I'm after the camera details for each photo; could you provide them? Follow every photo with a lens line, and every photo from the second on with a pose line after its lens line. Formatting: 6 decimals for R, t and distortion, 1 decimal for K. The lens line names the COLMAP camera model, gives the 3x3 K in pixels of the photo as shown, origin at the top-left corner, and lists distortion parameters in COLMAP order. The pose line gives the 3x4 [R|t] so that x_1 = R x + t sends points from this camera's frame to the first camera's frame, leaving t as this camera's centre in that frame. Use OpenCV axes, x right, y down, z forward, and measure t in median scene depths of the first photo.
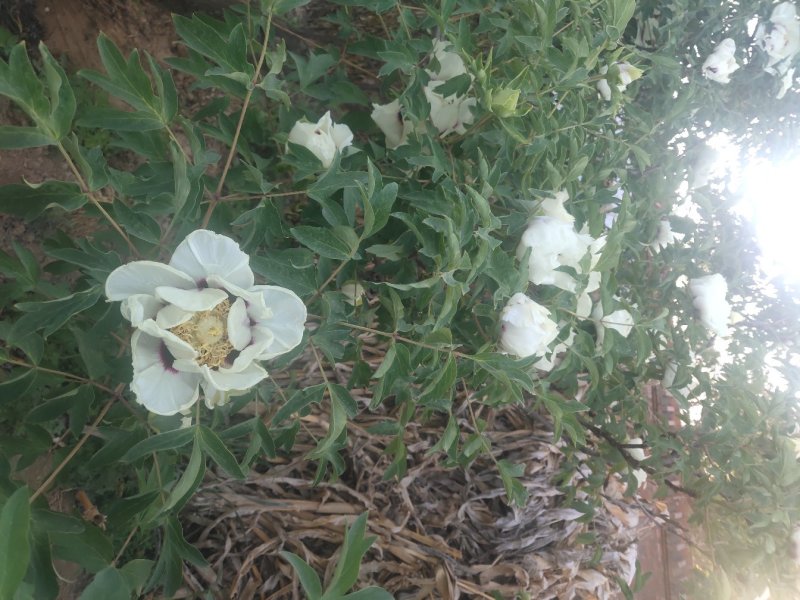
lens RADIAL K [[640.3, 0, 397.5], [0, 640.3, 296.9], [0, 0, 1]] dist [0.008494, 0.006476]
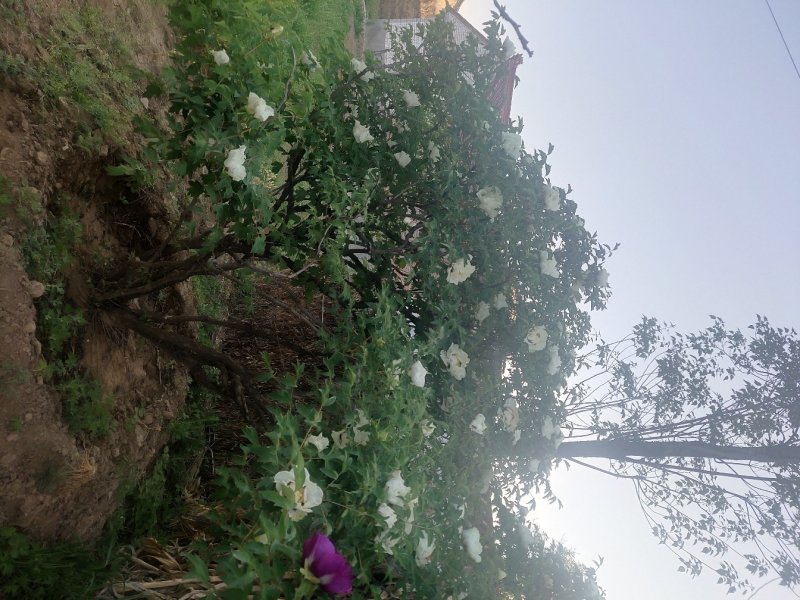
lens RADIAL K [[640.3, 0, 400.3], [0, 640.3, 297.4], [0, 0, 1]] dist [0.008494, 0.006476]
pose [[0.970572, 0.143846, 0.193125, -0.385617], [-0.038784, 0.884892, -0.464180, 0.462410], [-0.237665, 0.443030, 0.864430, -1.722316]]
